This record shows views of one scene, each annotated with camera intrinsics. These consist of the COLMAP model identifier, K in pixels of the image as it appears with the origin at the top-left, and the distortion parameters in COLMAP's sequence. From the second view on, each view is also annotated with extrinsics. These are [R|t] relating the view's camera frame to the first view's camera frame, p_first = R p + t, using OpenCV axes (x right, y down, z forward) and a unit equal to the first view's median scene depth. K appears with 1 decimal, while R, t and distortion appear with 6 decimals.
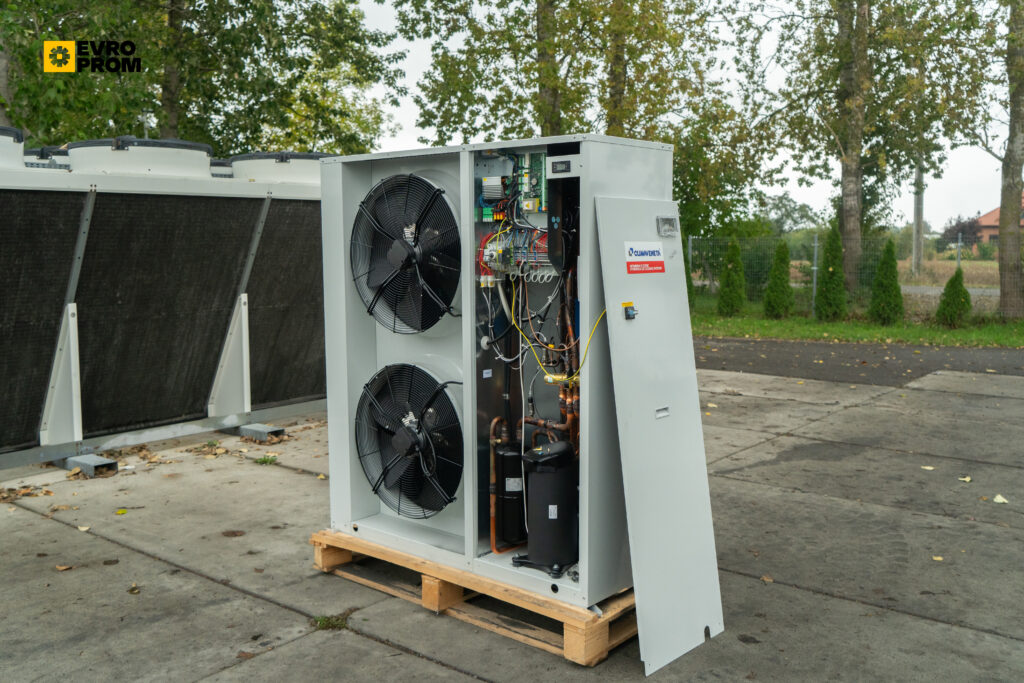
lens RADIAL K [[955.6, 0, 512.0], [0, 955.6, 341.5], [0, 0, 1]] dist [0.010607, 0.013443]
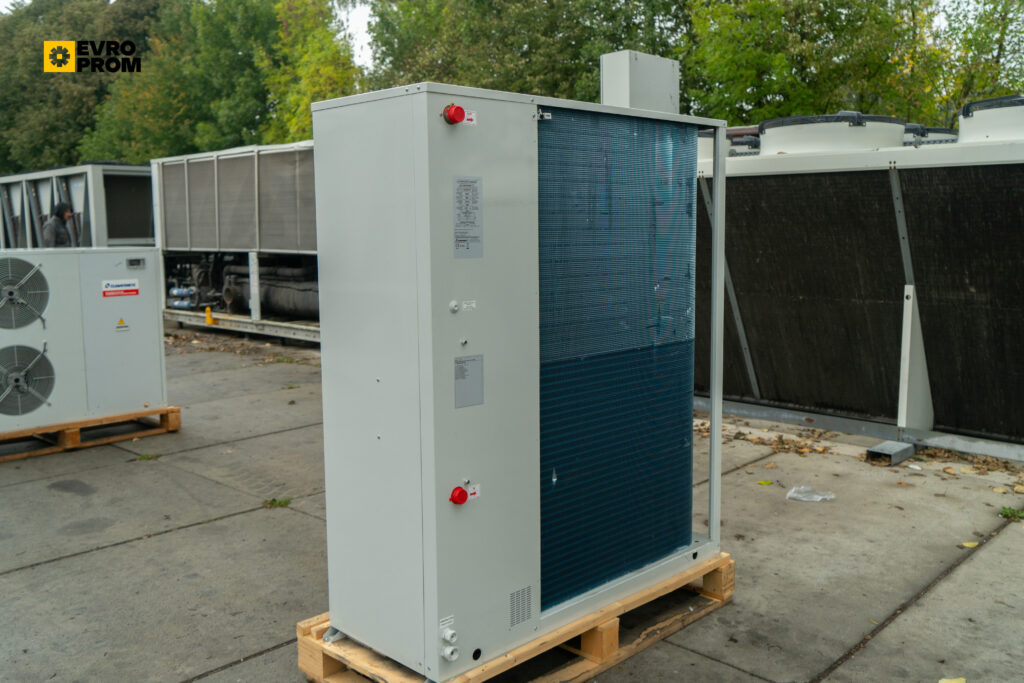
lens RADIAL K [[906.1, 0, 492.8], [0, 906.1, 343.0], [0, 0, 1]] dist [-0.003048, -0.002605]
pose [[-0.095523, 0.135418, -0.986173, 0.807775], [-0.102185, 0.984135, 0.145037, -0.118457], [0.990168, 0.114627, -0.080170, 1.093691]]
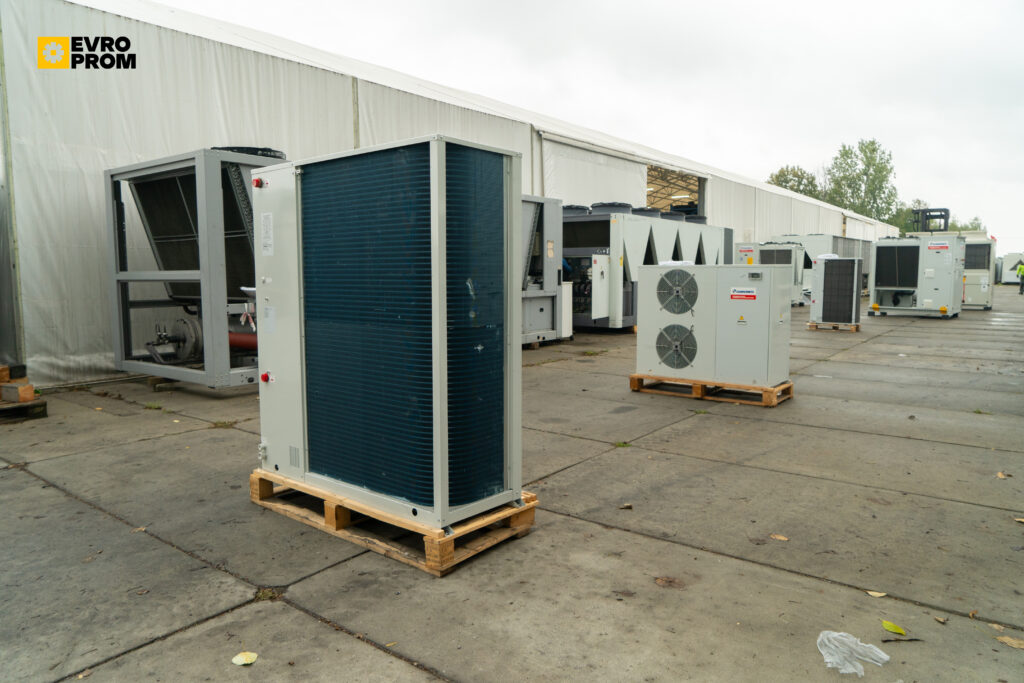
lens RADIAL K [[688.0, 0, 514.9], [0, 688.0, 337.5], [0, 0, 1]] dist [-0.037401, 0.031346]
pose [[-0.999698, 0.011693, -0.021629, -0.195983], [0.006871, 0.977492, 0.210860, -0.169426], [0.023608, 0.210648, -0.977277, 2.007447]]
